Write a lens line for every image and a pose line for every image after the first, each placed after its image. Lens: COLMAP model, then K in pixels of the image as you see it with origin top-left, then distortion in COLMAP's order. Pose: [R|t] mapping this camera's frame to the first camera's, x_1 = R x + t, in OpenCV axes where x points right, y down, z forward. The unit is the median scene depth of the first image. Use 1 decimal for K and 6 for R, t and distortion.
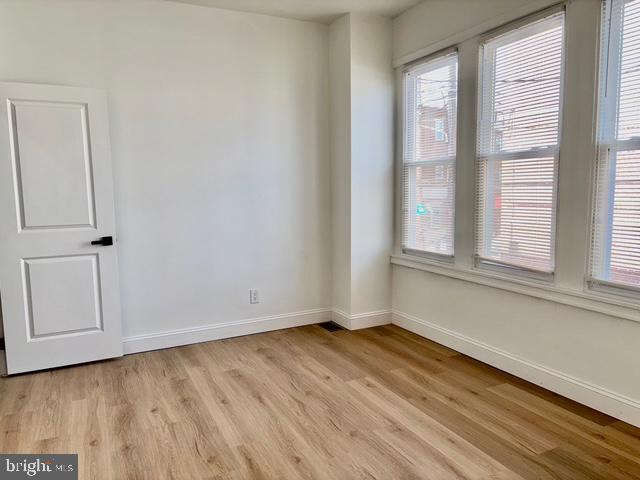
lens RADIAL K [[487.1, 0, 320.0], [0, 487.1, 240.0], [0, 0, 1]] dist [0.046330, -0.012115]
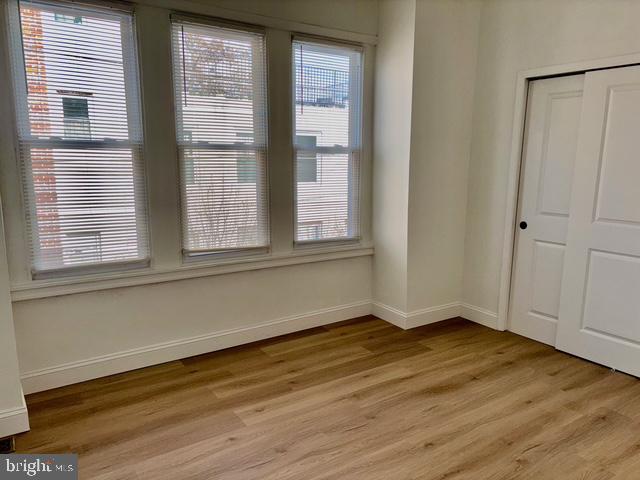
lens RADIAL K [[480.6, 0, 320.3], [0, 480.6, 267.0], [0, 0, 1]] dist [0.052381, -0.000728]
pose [[-0.148064, -0.194364, 0.969691, -0.706128], [0.105548, 0.971792, 0.210901, -0.117919], [-0.983329, 0.133576, -0.123373, 0.990284]]
